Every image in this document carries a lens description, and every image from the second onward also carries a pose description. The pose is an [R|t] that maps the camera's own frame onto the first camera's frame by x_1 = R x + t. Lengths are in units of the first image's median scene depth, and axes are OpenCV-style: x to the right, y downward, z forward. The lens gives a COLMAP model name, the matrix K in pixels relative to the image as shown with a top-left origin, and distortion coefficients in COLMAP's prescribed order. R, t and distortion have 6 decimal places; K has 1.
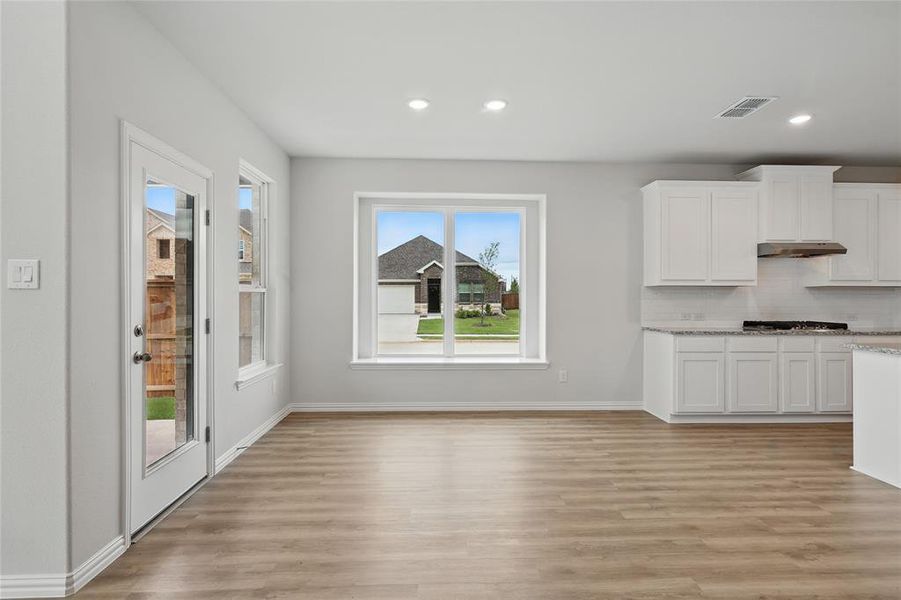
lens RADIAL K [[461.6, 0, 451.0], [0, 461.6, 296.0], [0, 0, 1]] dist [0.004513, -0.000593]
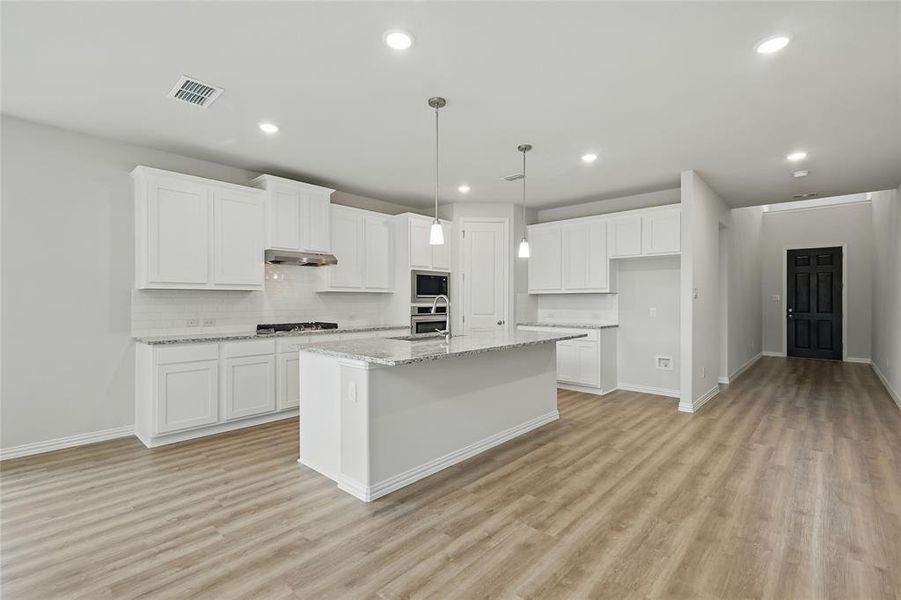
lens RADIAL K [[407.3, 0, 451.0], [0, 407.3, 299.6], [0, 0, 1]] dist [0.007273, -0.002004]
pose [[0.704885, 0.000182, 0.709322, 0.334589], [0.002245, 0.999994, -0.002488, 0.001657], [-0.709318, 0.003346, 0.704881, 0.064328]]
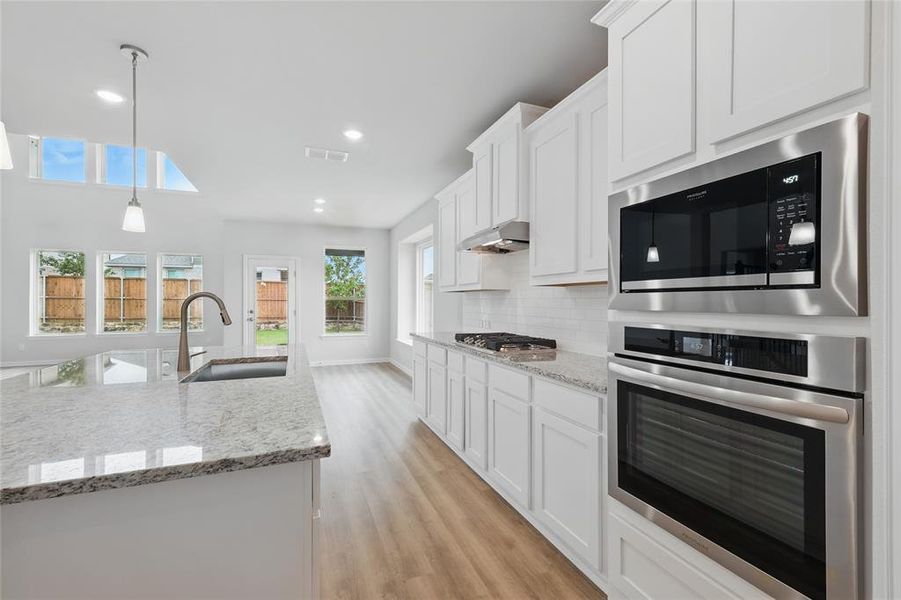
lens RADIAL K [[393.7, 0, 446.6], [0, 393.7, 302.5], [0, 0, 1]] dist [0.006841, -0.001521]
pose [[0.323051, 0.001568, -0.946380, 1.419336], [-0.000060, 0.999999, 0.001636, 0.000798], [0.946382, -0.000471, 0.323050, 0.772329]]
